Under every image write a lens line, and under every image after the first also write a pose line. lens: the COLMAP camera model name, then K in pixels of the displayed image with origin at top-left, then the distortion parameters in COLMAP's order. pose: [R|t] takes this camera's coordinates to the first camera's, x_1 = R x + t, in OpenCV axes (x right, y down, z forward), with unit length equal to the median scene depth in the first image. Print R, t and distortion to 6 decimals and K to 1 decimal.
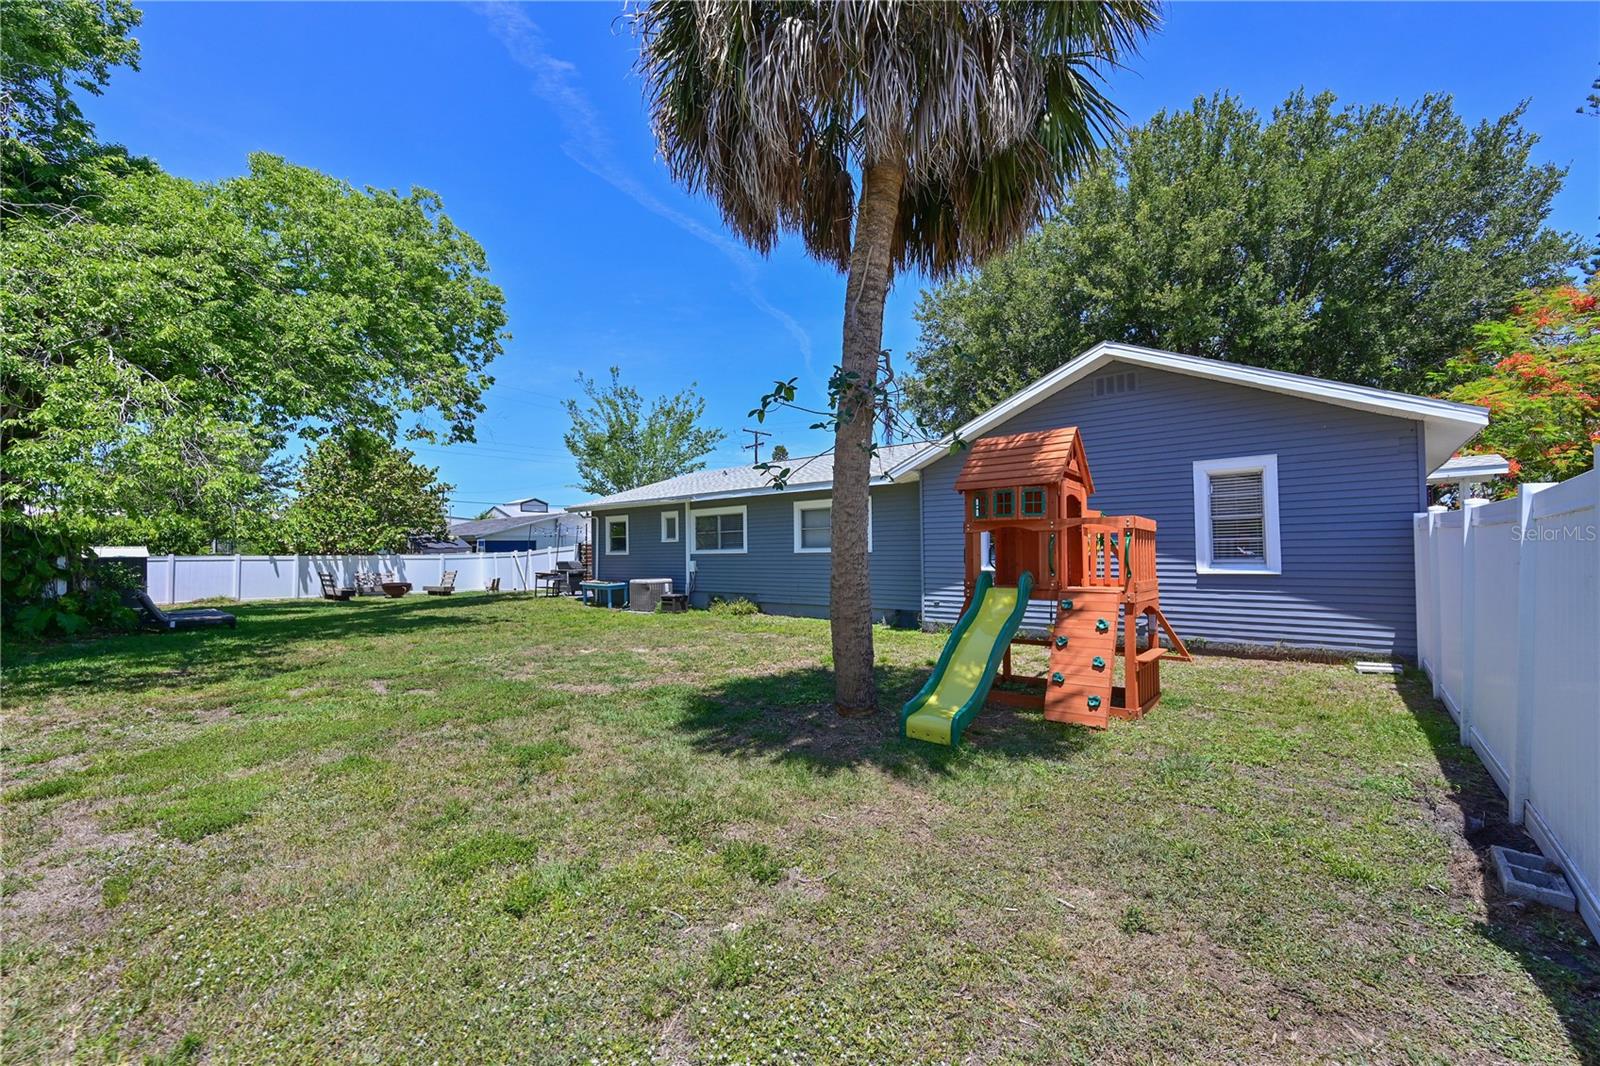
lens RADIAL K [[643.5, 0, 800.0], [0, 643.5, 533.0], [0, 0, 1]] dist [0.000059, 0.000163]
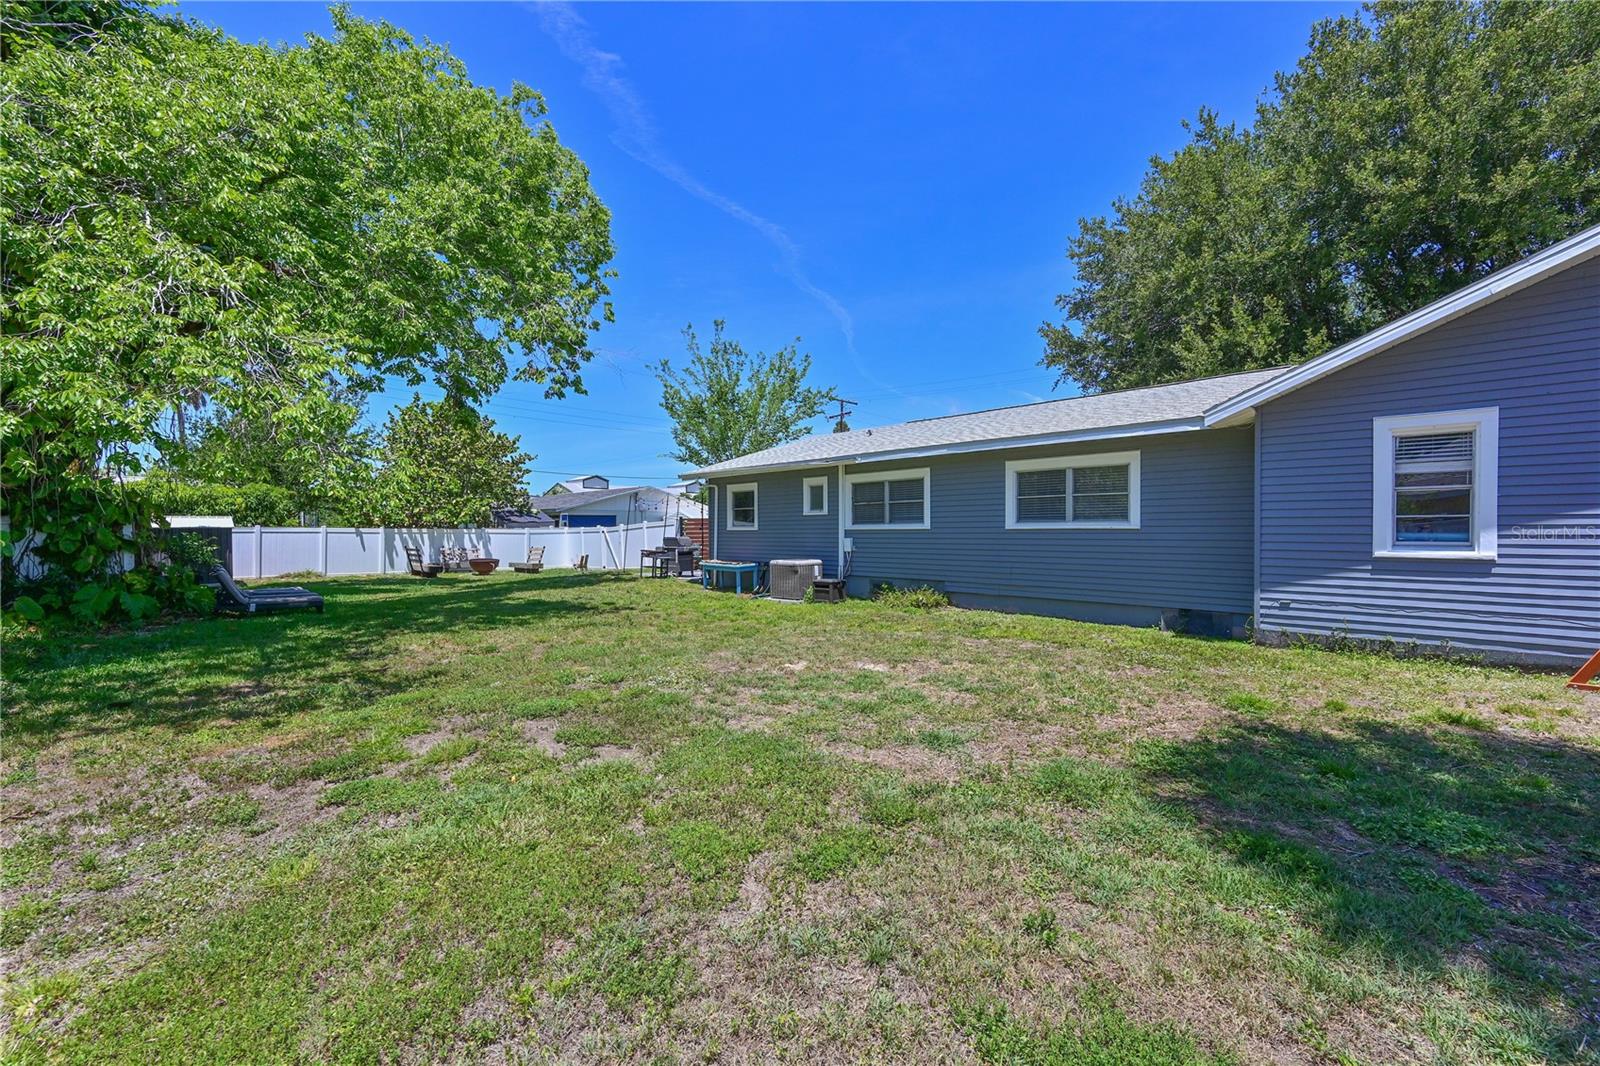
lens RADIAL K [[635.7, 0, 781.3], [0, 635.7, 530.0], [0, 0, 1]] dist [0.002479, 0.000462]
pose [[0.995569, 0.009475, -0.093557, -0.155696], [-0.006855, 0.999576, 0.028291, 0.009915], [0.093785, -0.027524, 0.995212, 0.176126]]
